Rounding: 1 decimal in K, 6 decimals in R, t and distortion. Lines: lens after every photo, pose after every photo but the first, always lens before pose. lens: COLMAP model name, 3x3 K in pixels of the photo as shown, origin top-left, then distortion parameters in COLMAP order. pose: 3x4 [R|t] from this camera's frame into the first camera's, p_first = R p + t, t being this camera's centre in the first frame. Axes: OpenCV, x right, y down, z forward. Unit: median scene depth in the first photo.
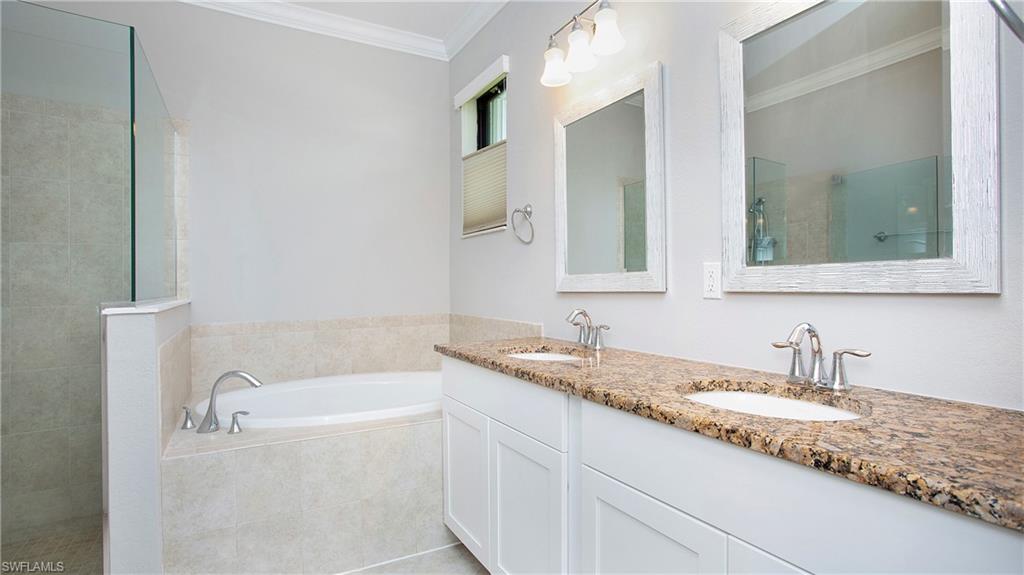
lens RADIAL K [[506.9, 0, 512.0], [0, 506.9, 287.5], [0, 0, 1]] dist [-0.042840, -0.000521]
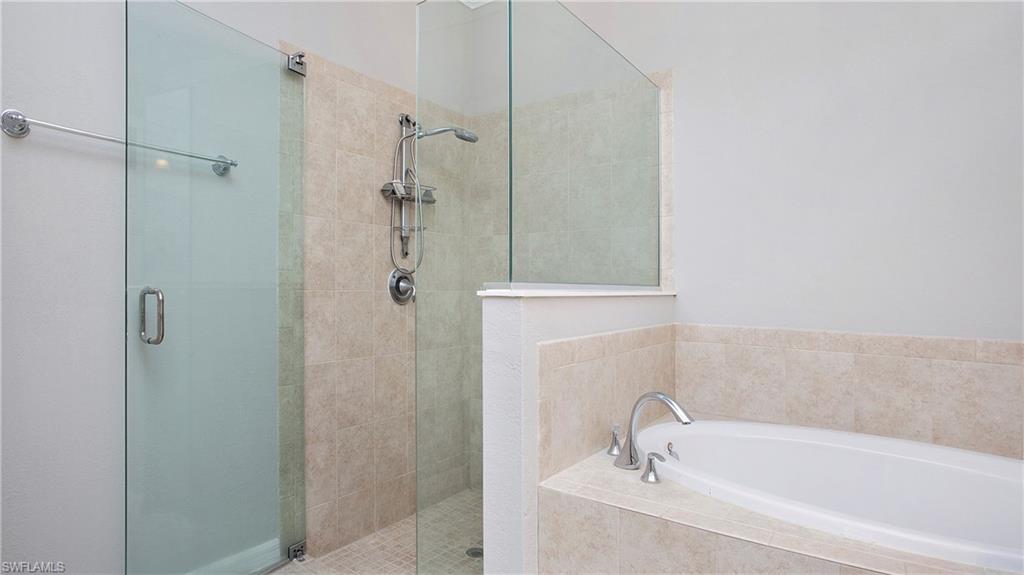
lens RADIAL K [[506.9, 0, 512.0], [0, 506.9, 287.5], [0, 0, 1]] dist [-0.042840, -0.000521]
pose [[0.337591, 0.014650, -0.941179, 0.024742], [-0.031911, 0.999482, 0.004112, 0.022201], [0.940752, 0.028646, 0.337884, 0.488090]]
